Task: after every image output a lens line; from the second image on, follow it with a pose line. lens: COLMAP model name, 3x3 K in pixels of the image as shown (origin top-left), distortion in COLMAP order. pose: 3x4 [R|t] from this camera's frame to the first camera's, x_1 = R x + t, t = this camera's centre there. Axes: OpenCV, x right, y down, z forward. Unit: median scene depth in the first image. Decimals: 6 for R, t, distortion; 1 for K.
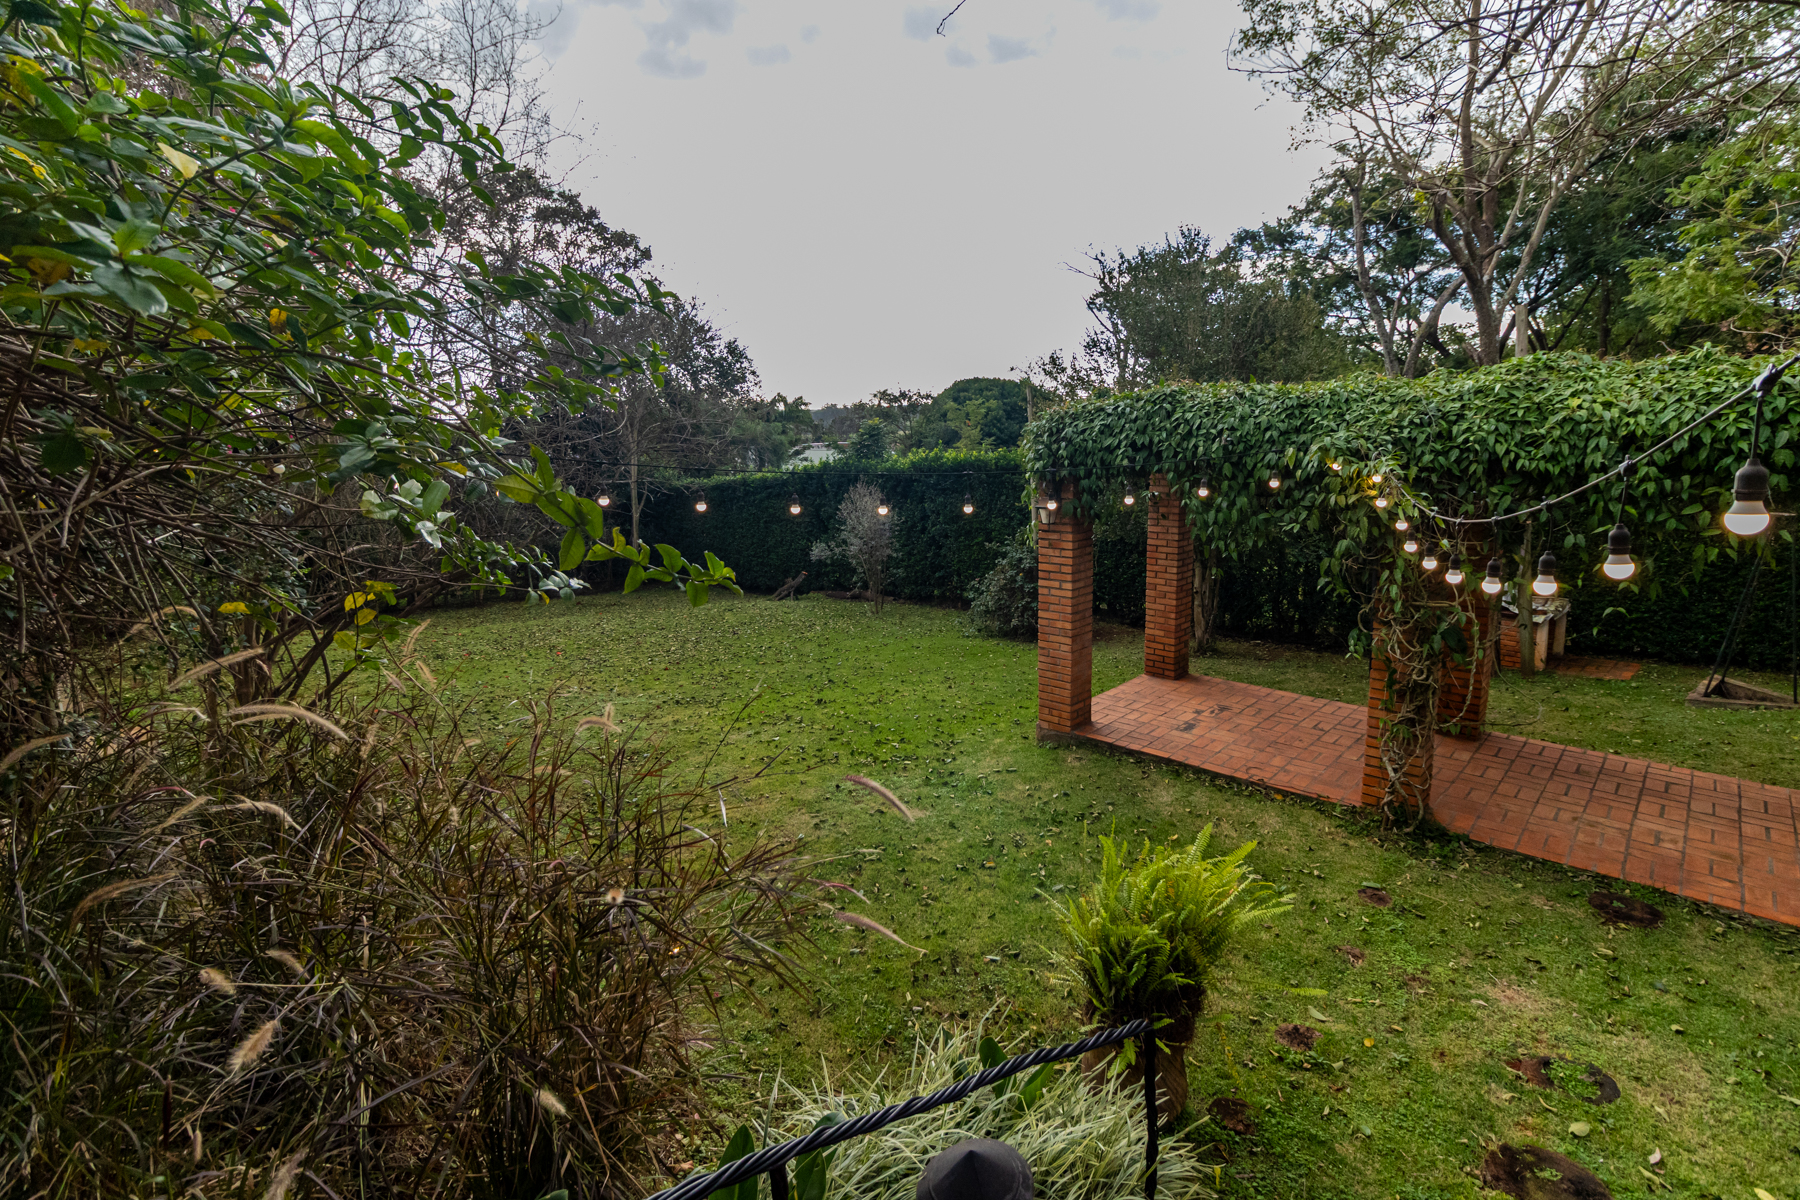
lens RADIAL K [[844.1, 0, 901.6], [0, 844.1, 593.7], [0, 0, 1]] dist [0.000206, 0.001796]
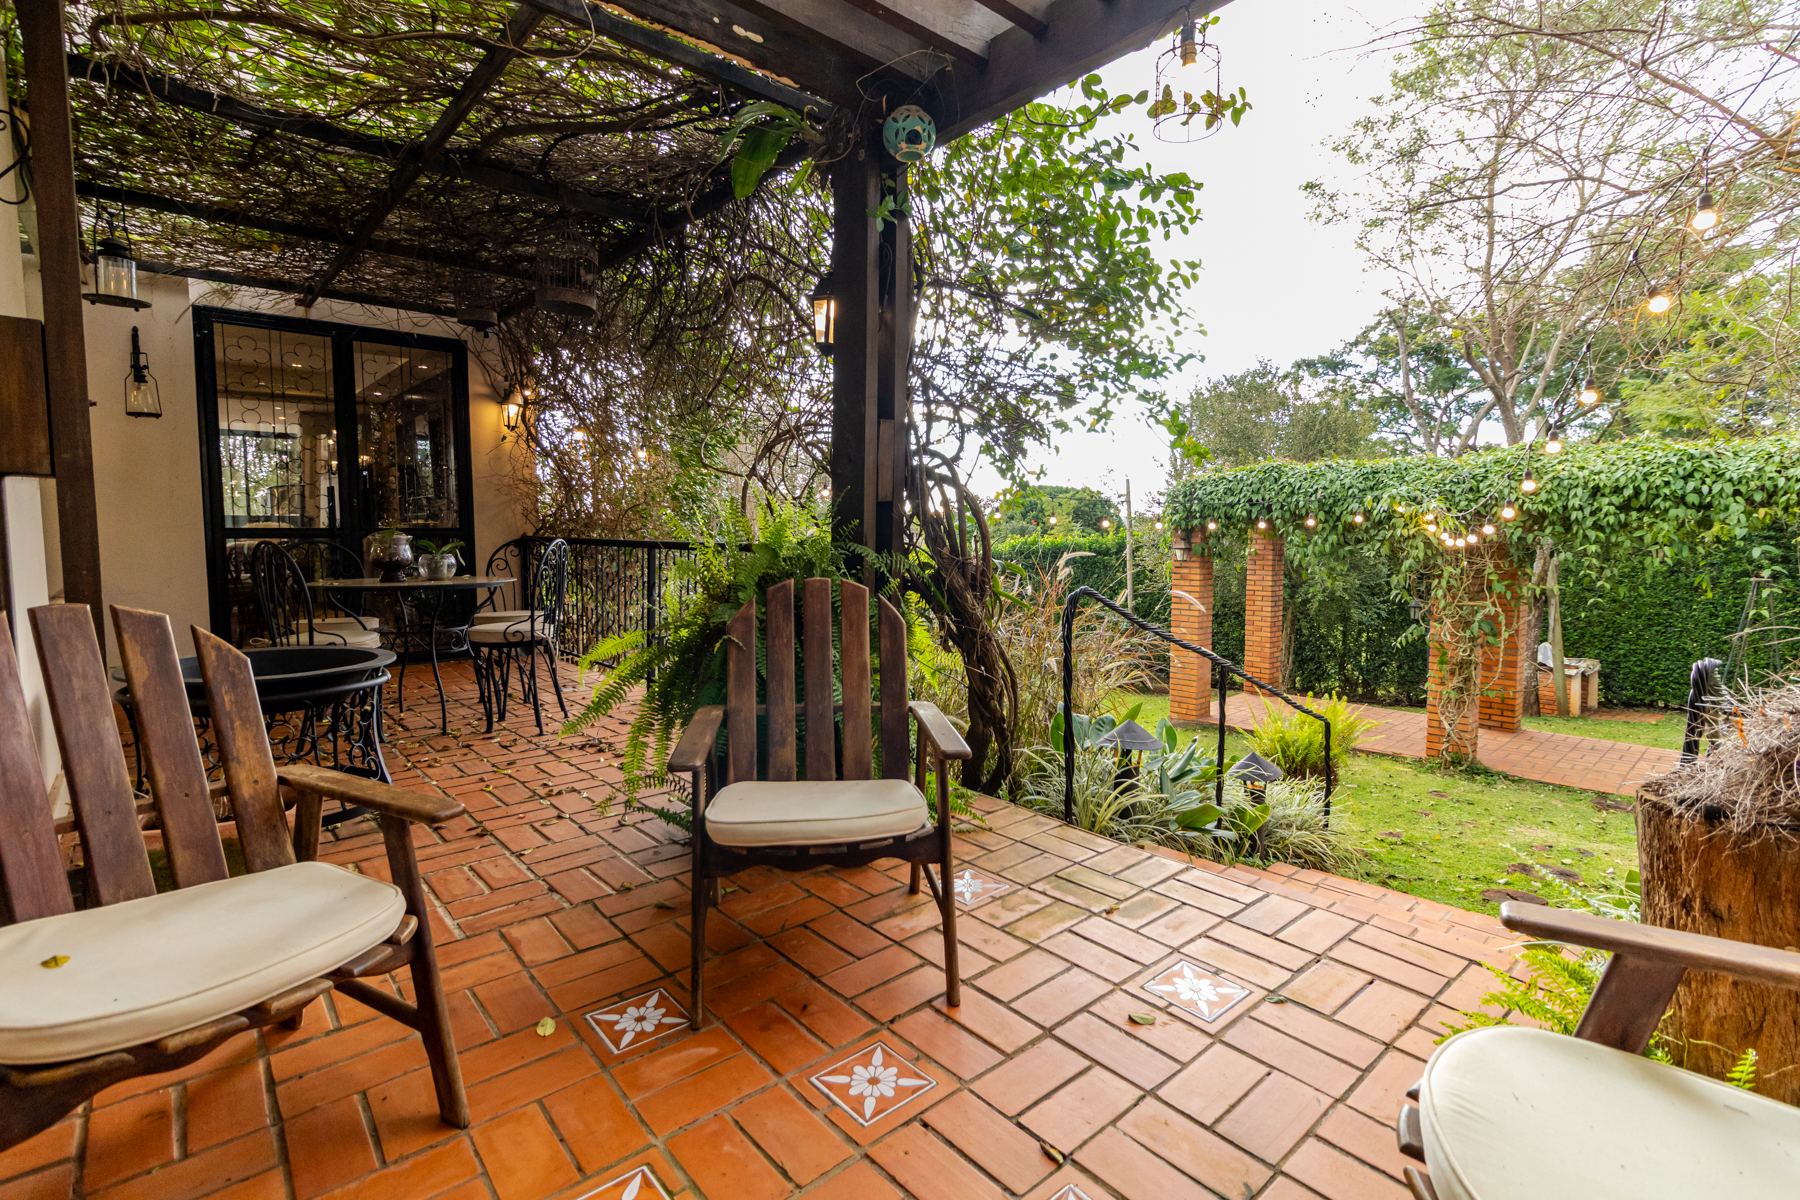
lens RADIAL K [[844.1, 0, 899.7], [0, 844.1, 601.4], [0, 0, 1]] dist [0.000206, 0.001796]
pose [[0.998403, 0.030148, -0.047786, -0.268878], [-0.035699, 0.992142, -0.119917, 0.203830], [0.043795, 0.121432, 0.991633, -0.457537]]
